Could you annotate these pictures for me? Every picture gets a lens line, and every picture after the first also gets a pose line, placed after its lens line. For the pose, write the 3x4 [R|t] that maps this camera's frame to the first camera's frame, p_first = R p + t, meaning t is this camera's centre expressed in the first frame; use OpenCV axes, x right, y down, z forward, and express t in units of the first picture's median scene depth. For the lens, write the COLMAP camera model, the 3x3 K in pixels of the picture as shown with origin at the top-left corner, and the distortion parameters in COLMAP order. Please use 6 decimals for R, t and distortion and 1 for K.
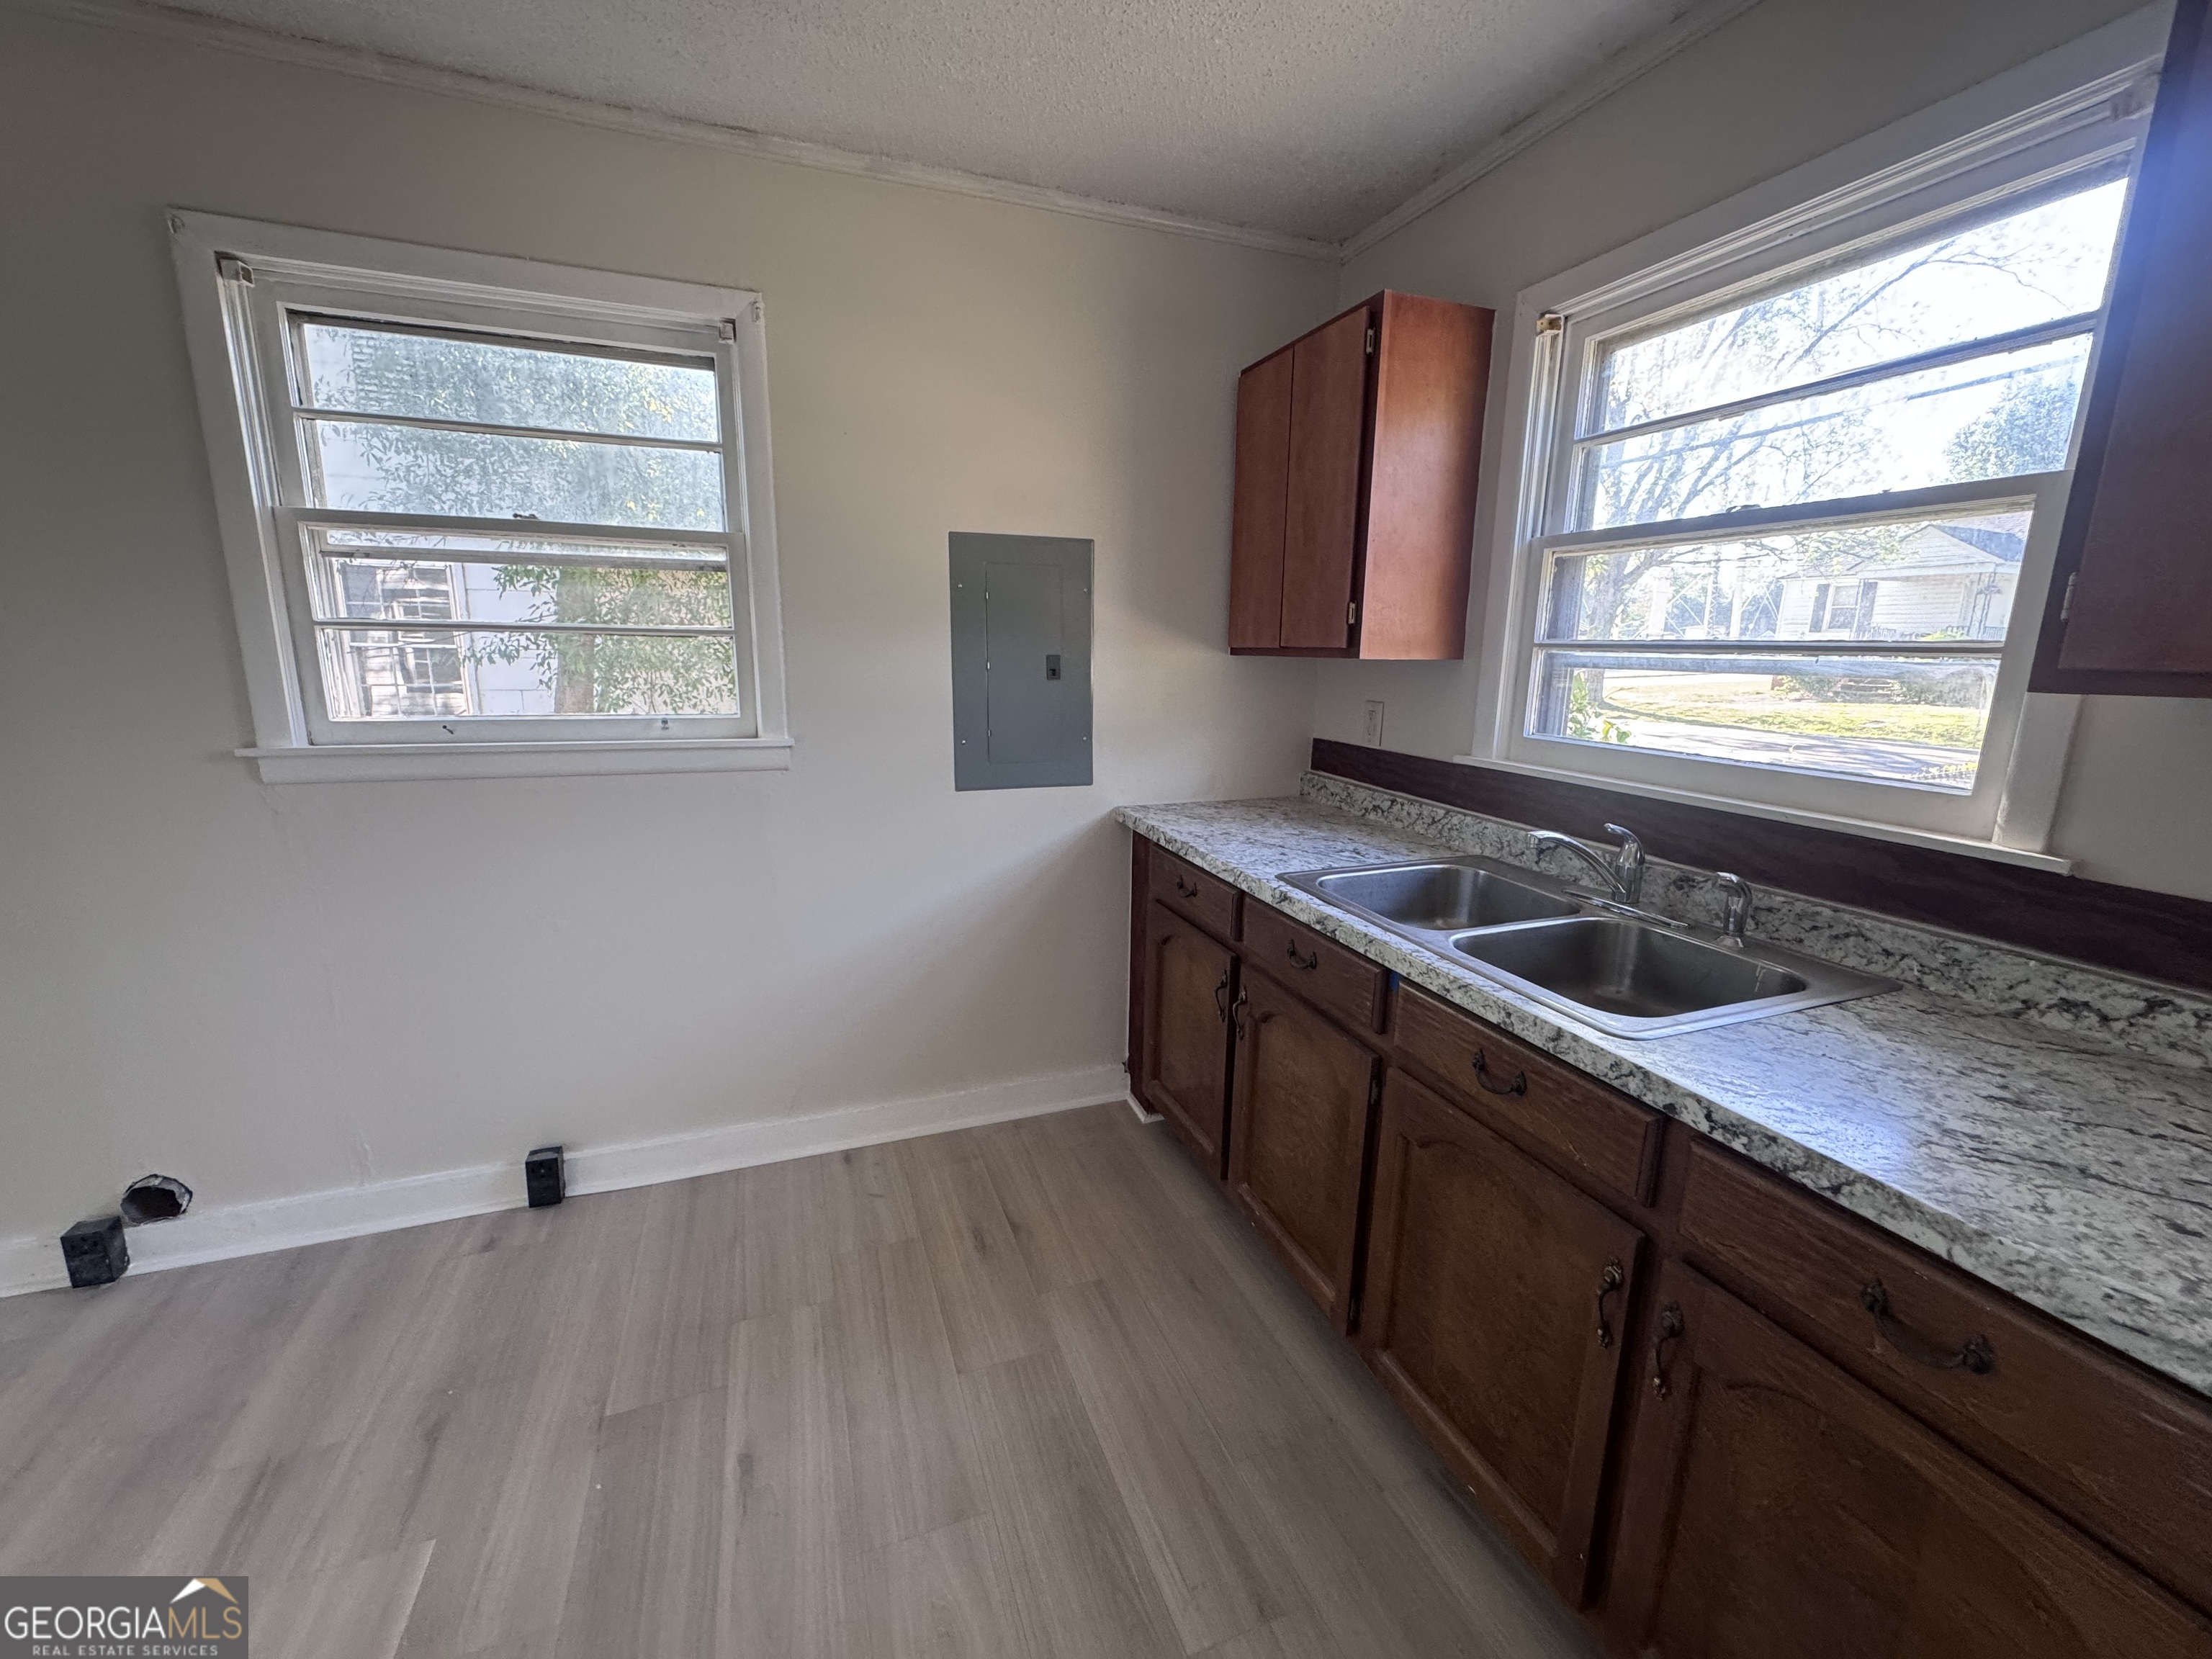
lens RADIAL K [[880.9, 0, 1122.0], [0, 880.9, 836.8], [0, 0, 1]] dist [0.003051, 0.000311]
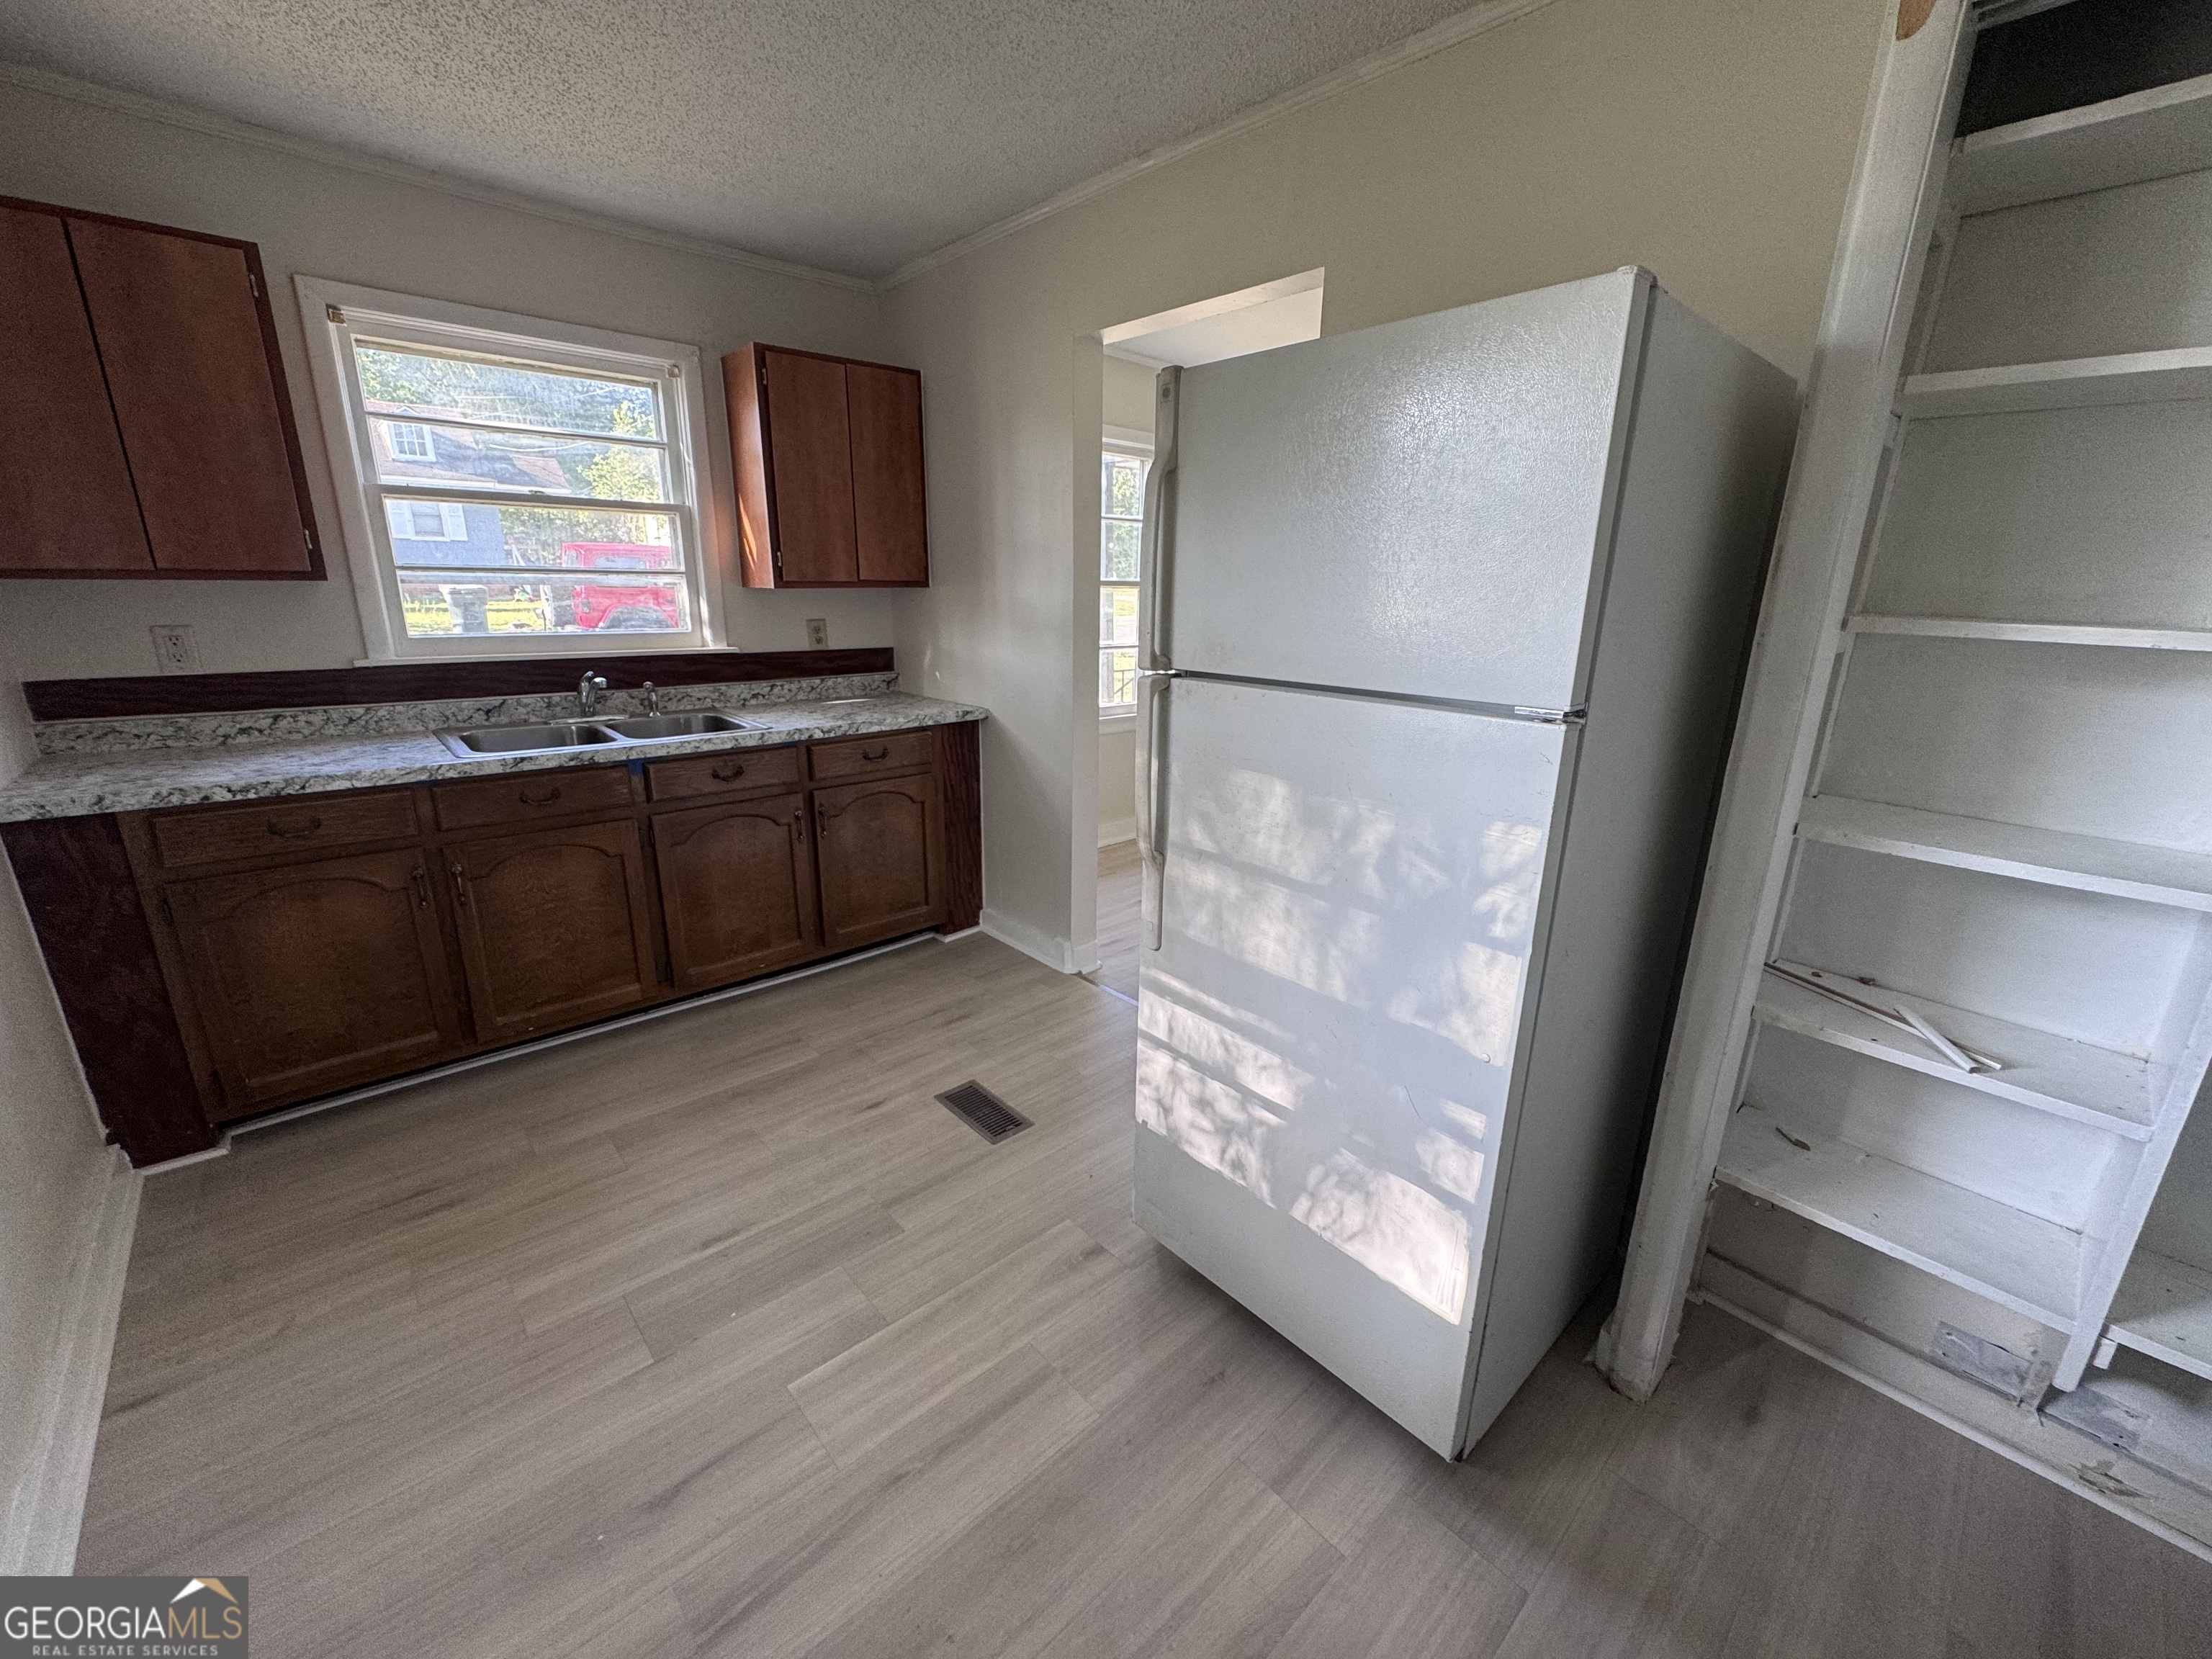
lens RADIAL K [[880.9, 0, 1089.5], [0, 880.9, 819.5], [0, 0, 1]] dist [0.003051, 0.000311]
pose [[-0.356807, -0.266548, 0.895344, -1.262804], [0.175365, 0.922280, 0.344452, -0.149937], [-0.917571, 0.279914, -0.282333, 0.546698]]
